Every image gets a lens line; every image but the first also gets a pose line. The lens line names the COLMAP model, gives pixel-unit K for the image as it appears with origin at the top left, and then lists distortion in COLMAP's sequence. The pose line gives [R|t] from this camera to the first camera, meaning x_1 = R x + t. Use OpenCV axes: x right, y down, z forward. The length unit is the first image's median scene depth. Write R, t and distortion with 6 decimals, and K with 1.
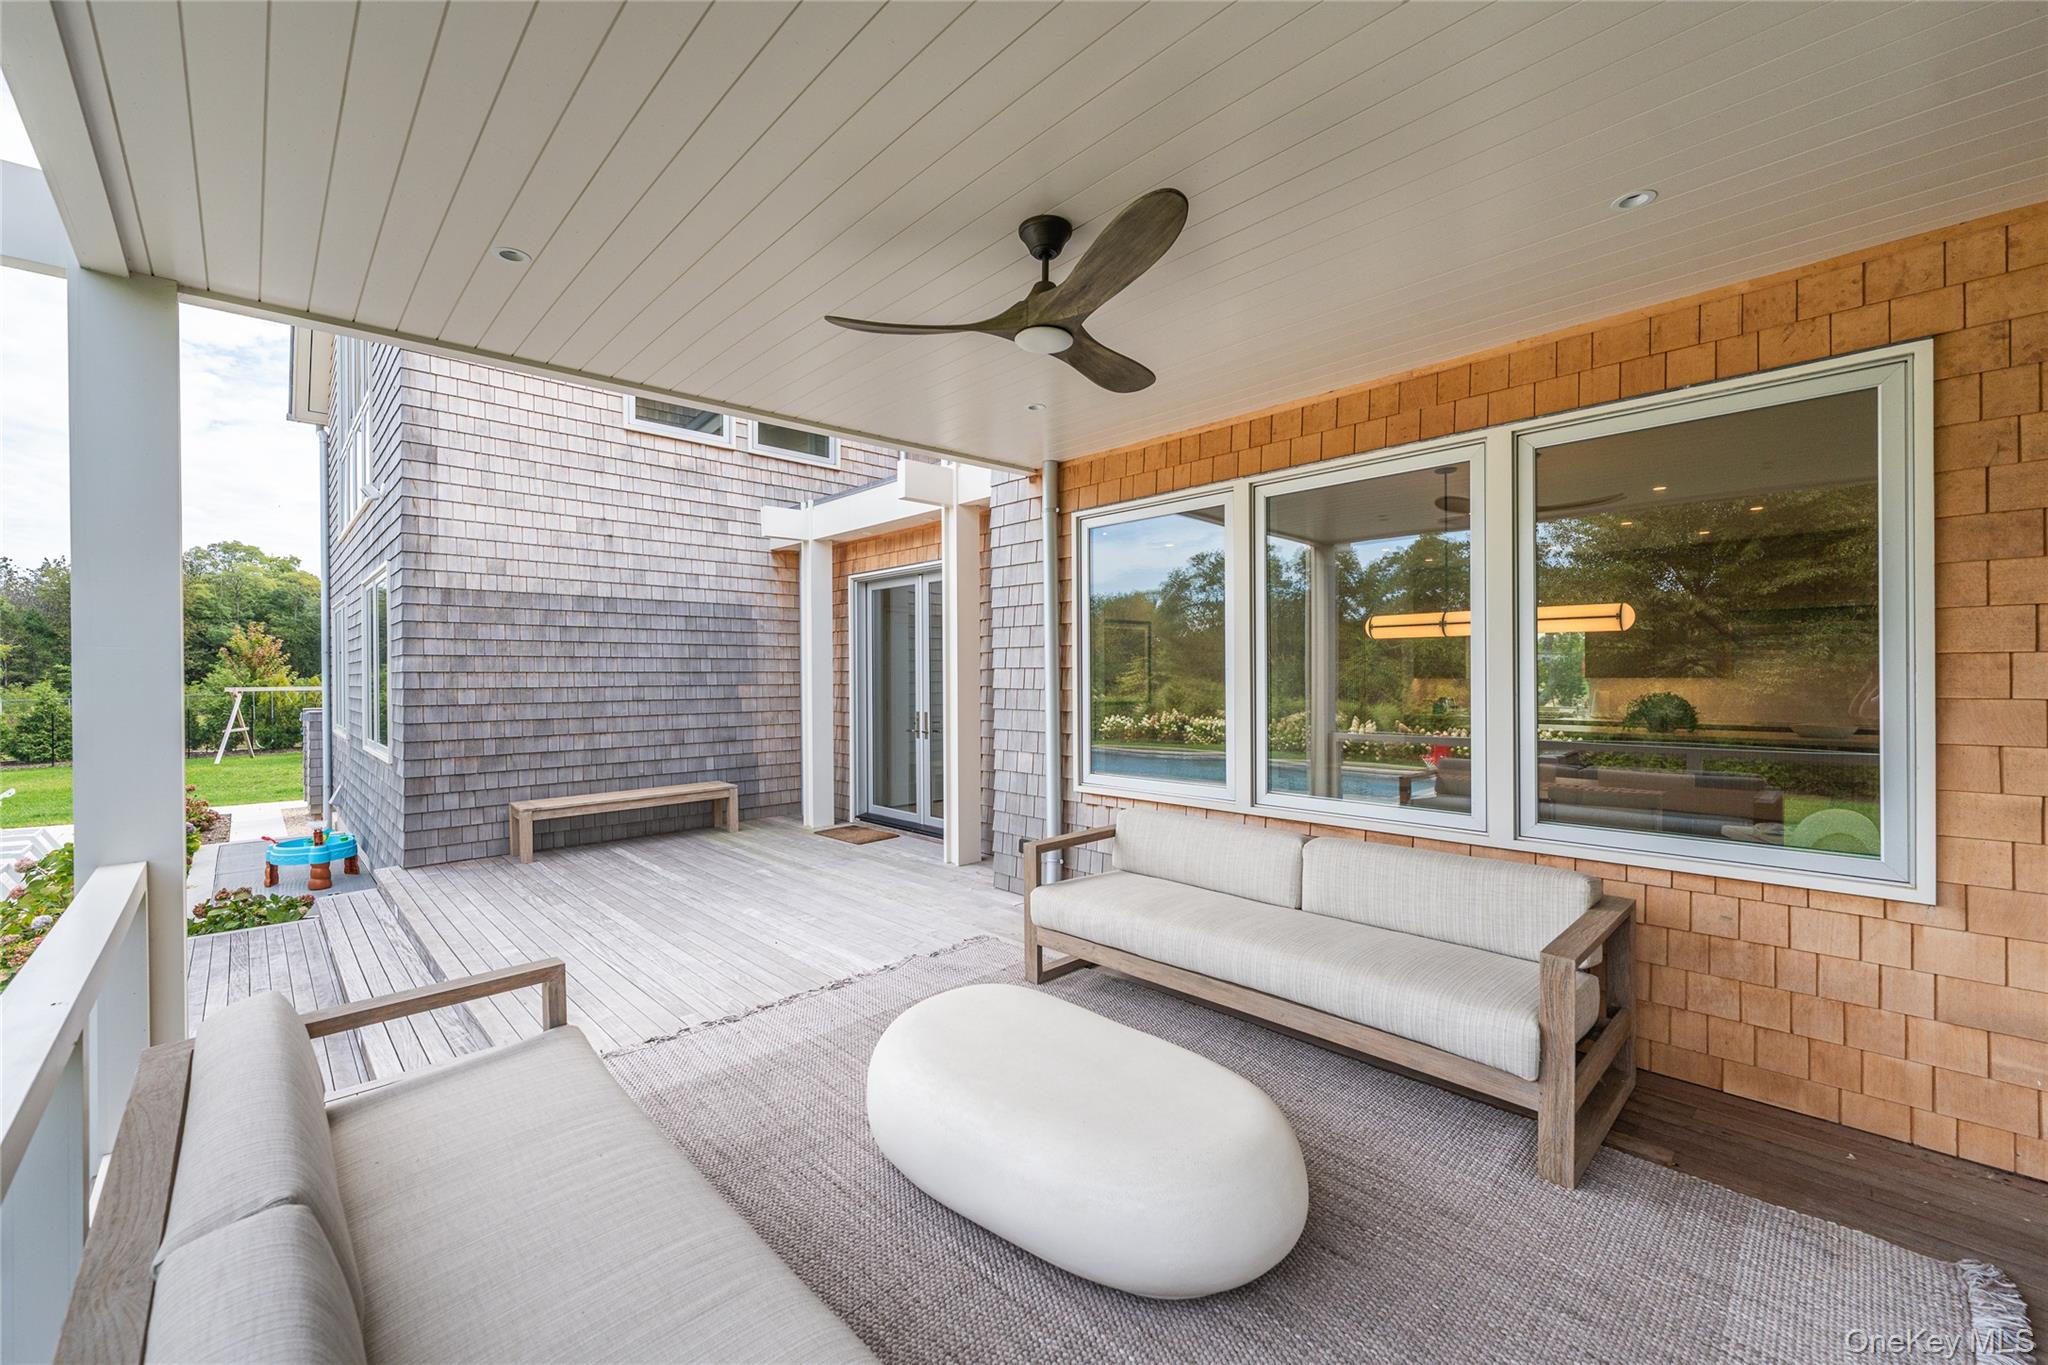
lens RADIAL K [[822.1, 0, 1036.8], [0, 822.1, 680.0], [0, 0, 1]] dist [-0.009385, 0.001810]
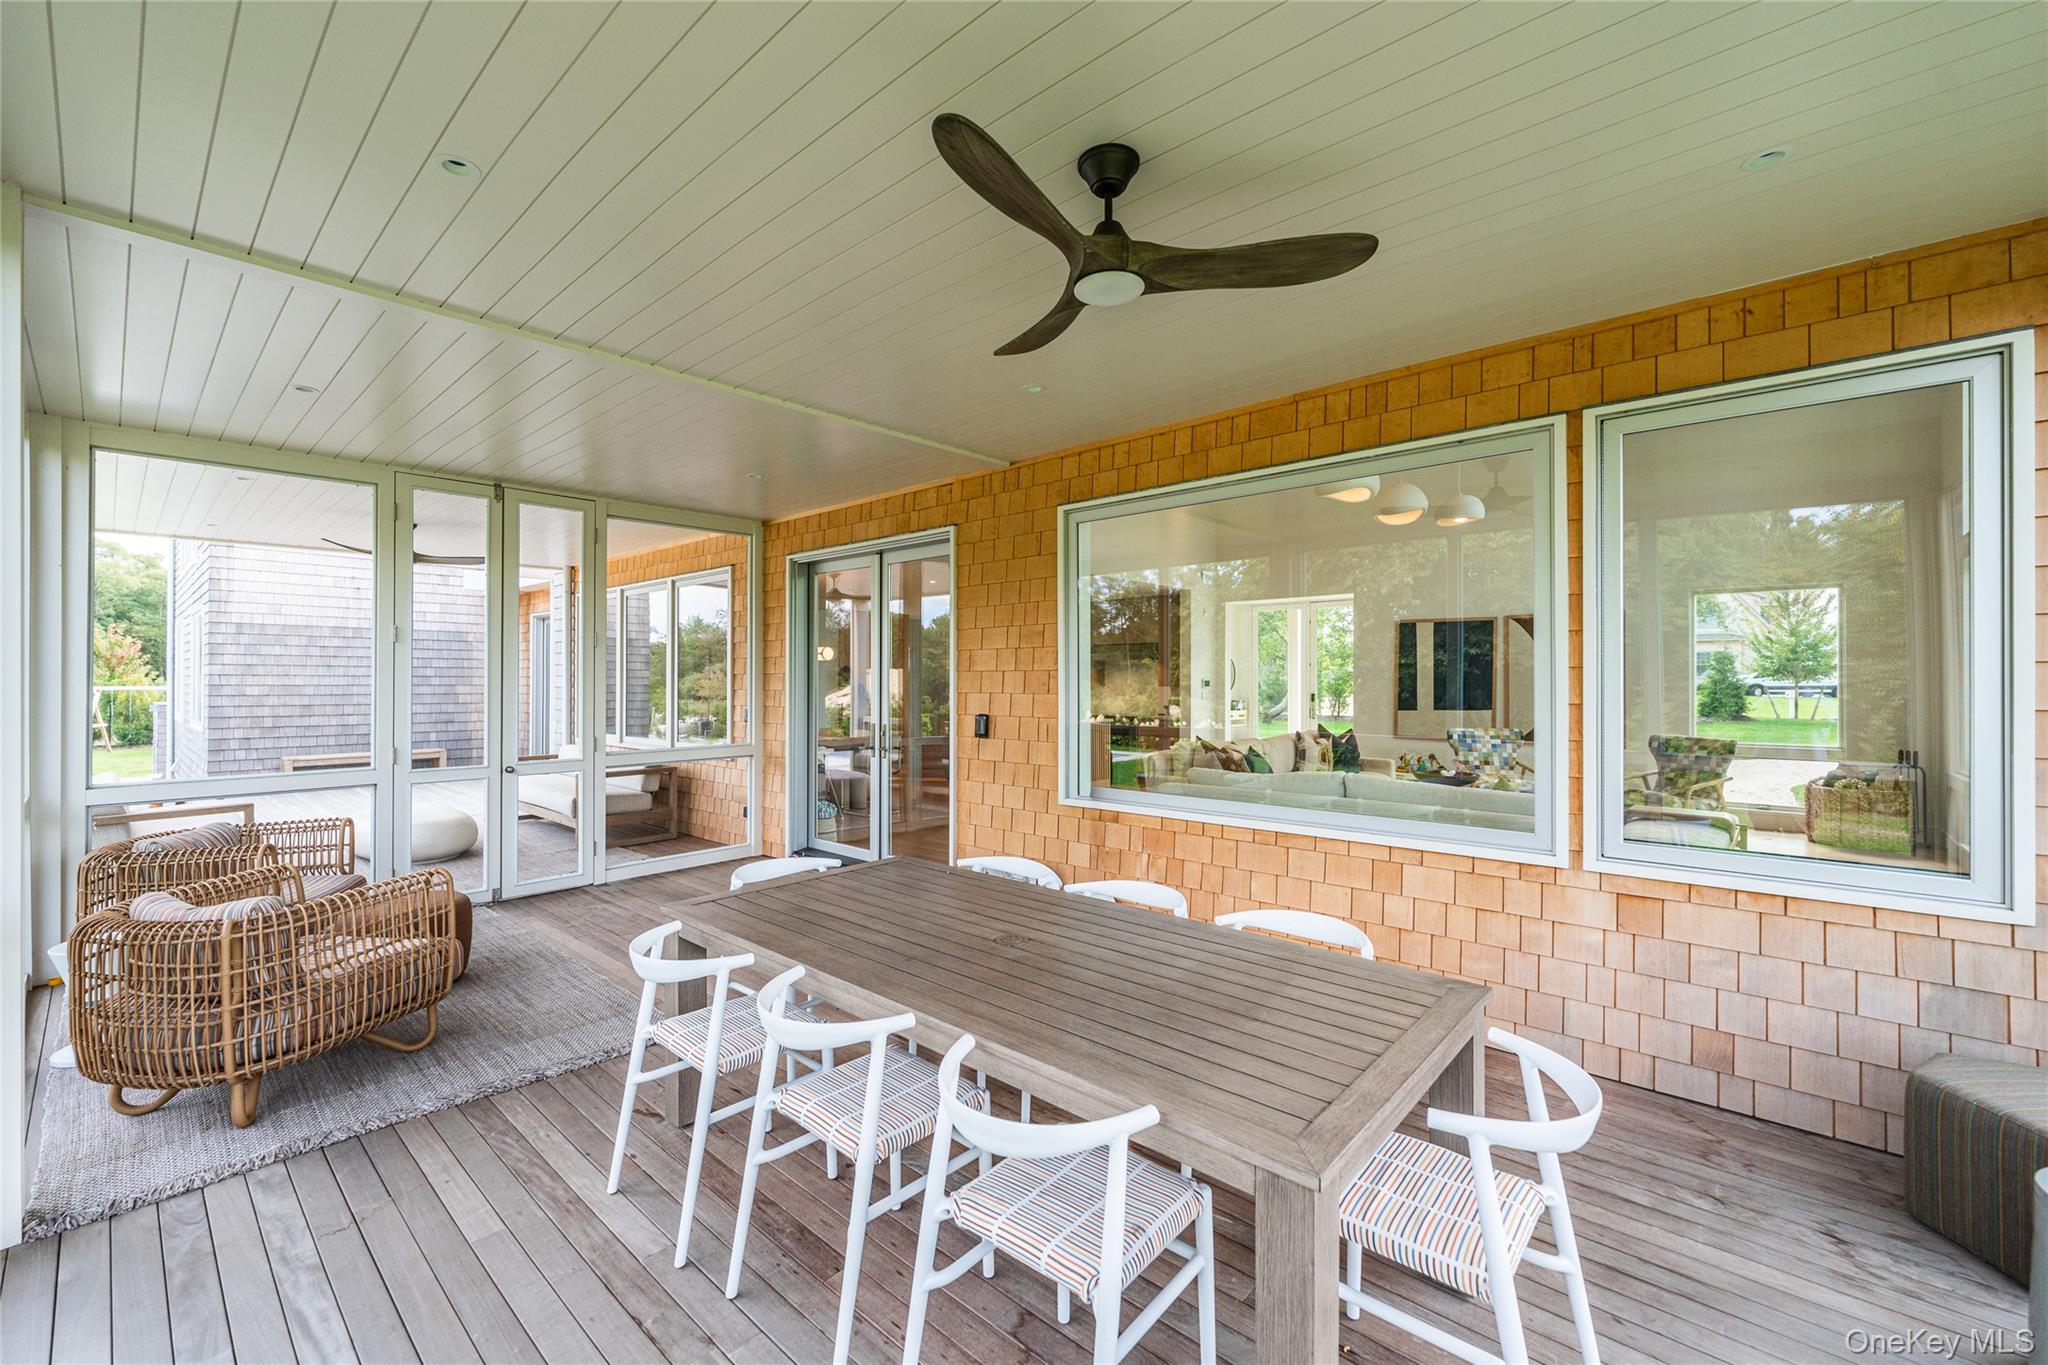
lens RADIAL K [[822.1, 0, 1026.1], [0, 822.1, 677.7], [0, 0, 1]] dist [-0.009385, 0.001810]
pose [[0.996993, 0.006828, 0.077187, 0.634284], [-0.006132, 0.999938, -0.009257, 0.001211], [-0.077246, 0.008756, 0.996974, -0.654648]]
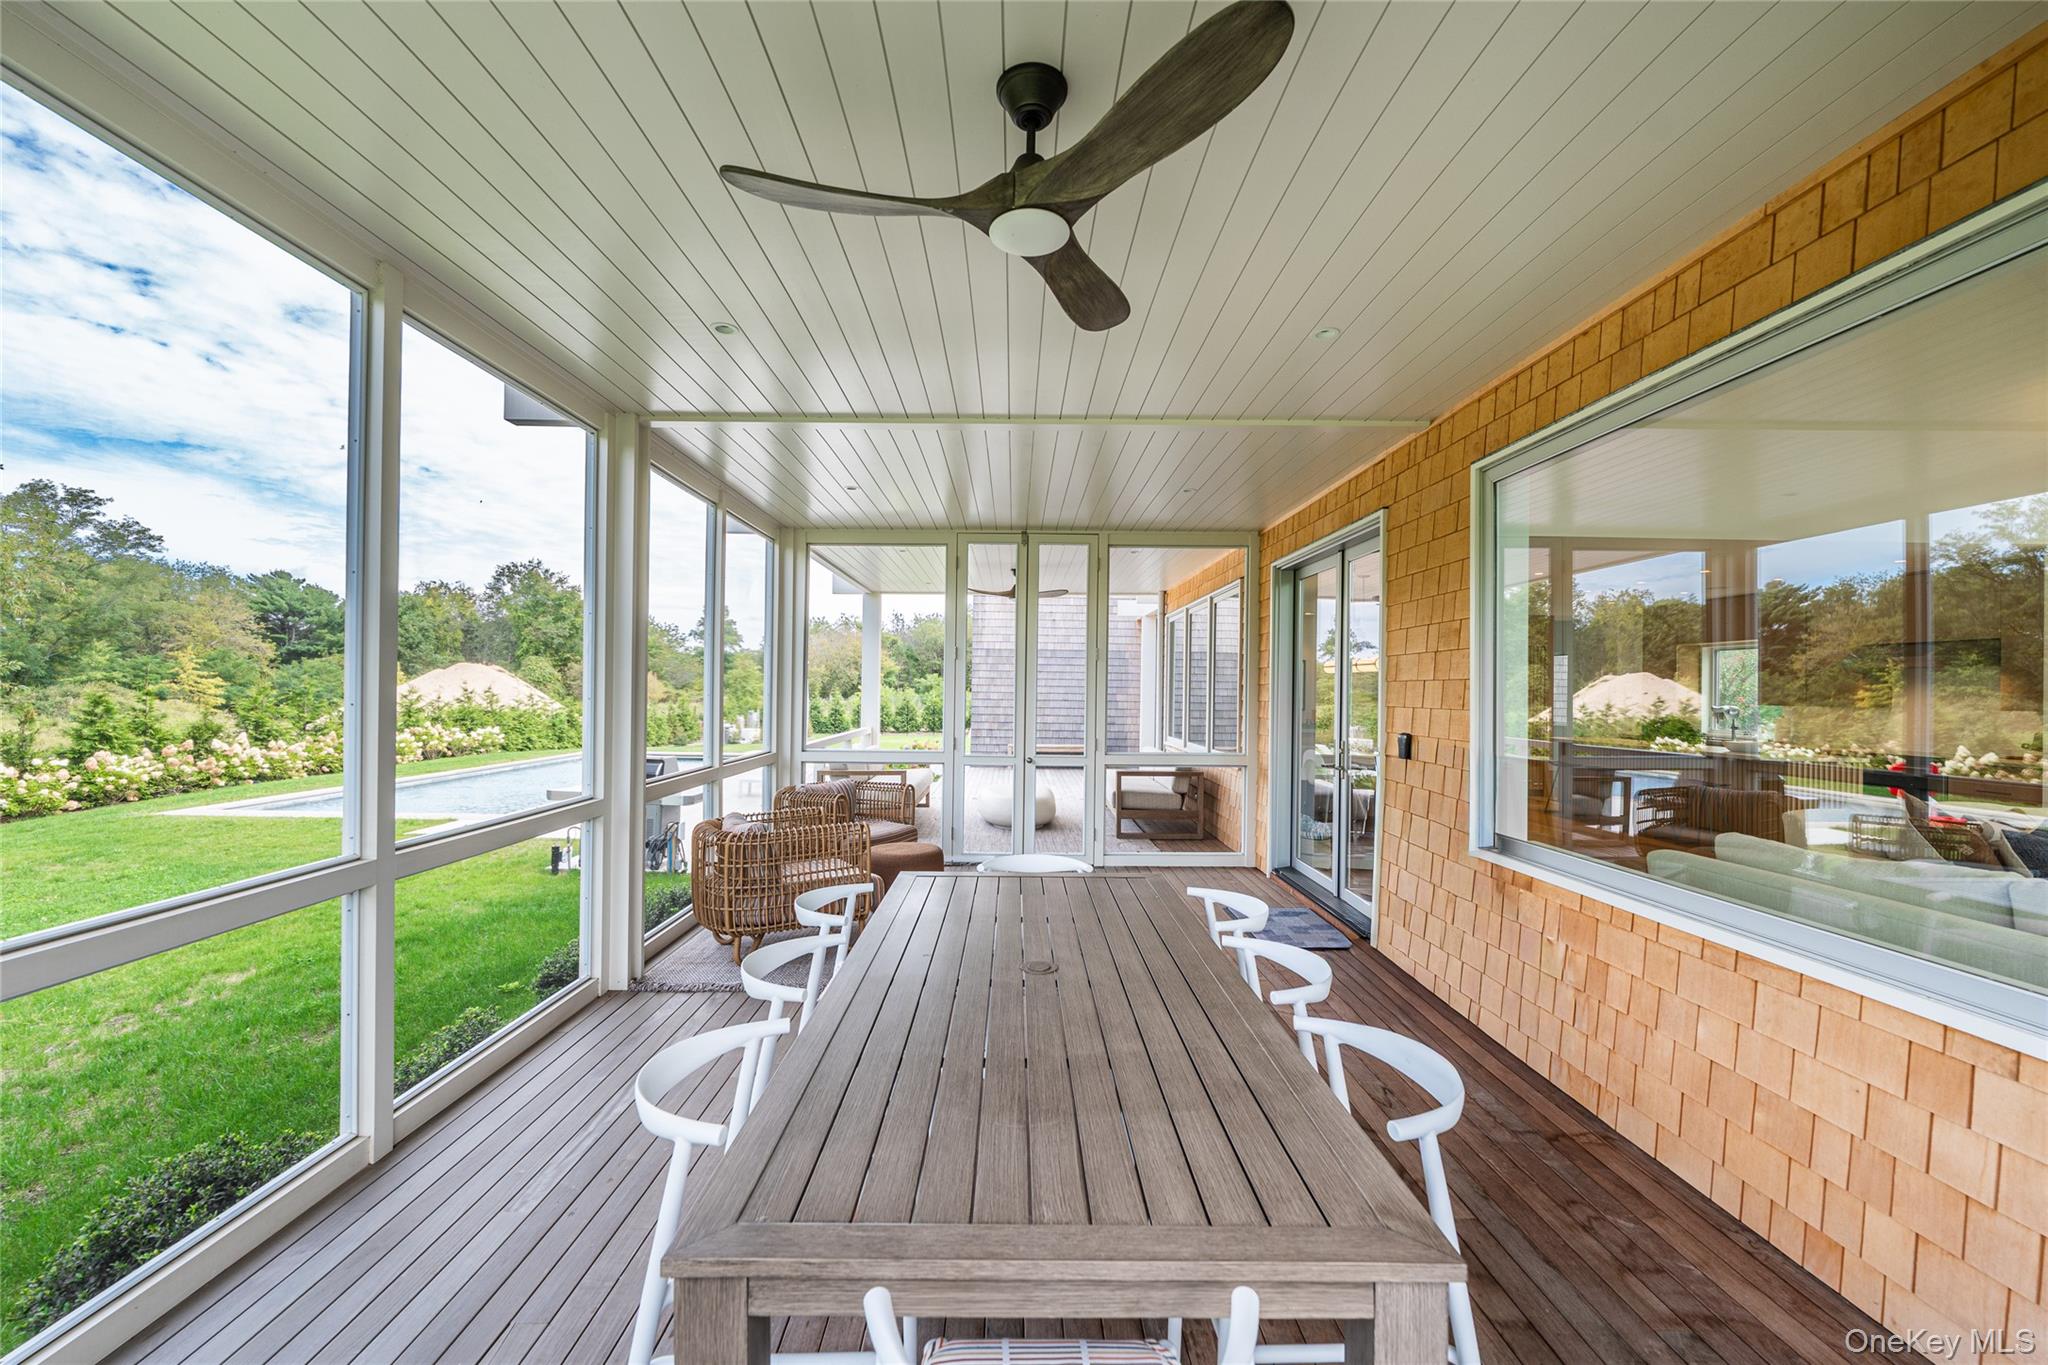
lens RADIAL K [[822.1, 0, 1025.8], [0, 822.1, 680.6], [0, 0, 1]] dist [-0.009385, 0.001810]
pose [[0.727622, 0.007426, -0.685938, 0.853718], [-0.020450, 0.999732, -0.010869, 0.001011], [0.685673, 0.021935, 0.727579, -0.553334]]
